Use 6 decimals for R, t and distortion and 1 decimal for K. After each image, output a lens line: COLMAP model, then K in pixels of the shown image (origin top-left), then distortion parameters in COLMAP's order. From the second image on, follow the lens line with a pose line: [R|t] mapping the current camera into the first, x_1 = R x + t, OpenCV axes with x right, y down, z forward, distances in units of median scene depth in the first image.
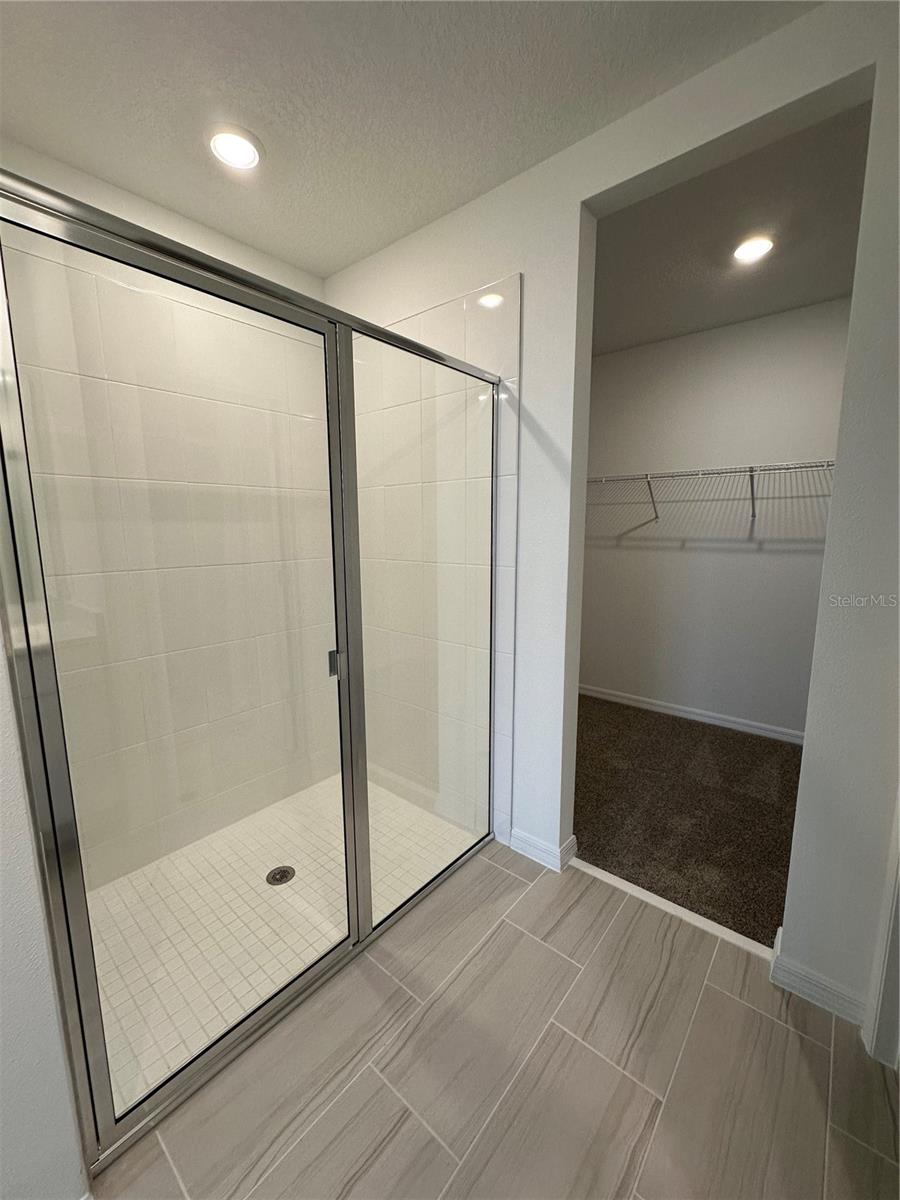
lens RADIAL K [[478.1, 0, 449.0], [0, 478.1, 597.4], [0, 0, 1]] dist [0.001242, 0.000051]
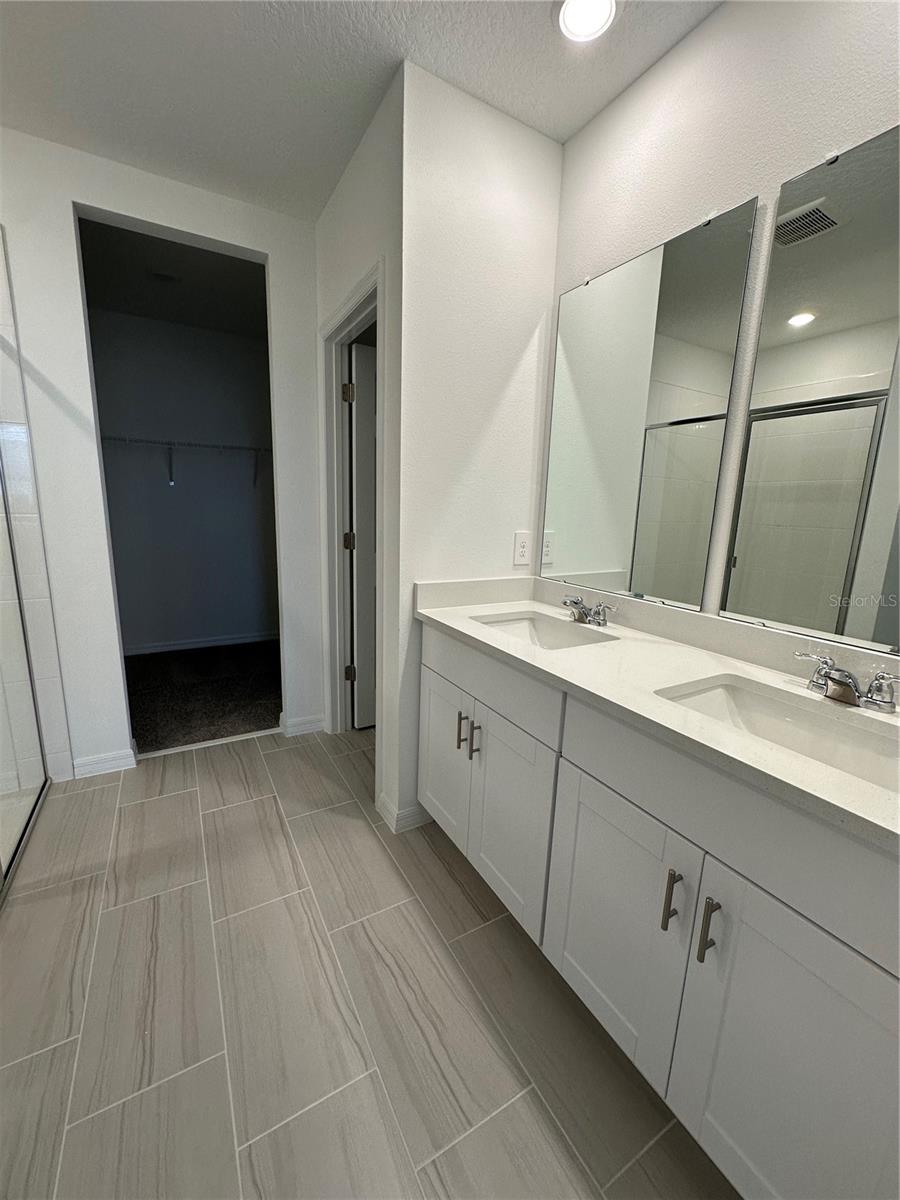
lens RADIAL K [[478.1, 0, 449.0], [0, 478.1, 597.4], [0, 0, 1]] dist [0.001242, 0.000051]
pose [[0.343938, -0.163272, 0.924689, -0.664303], [0.099278, 0.985570, 0.137095, 0.072907], [-0.933729, 0.044649, 0.355184, -0.240274]]
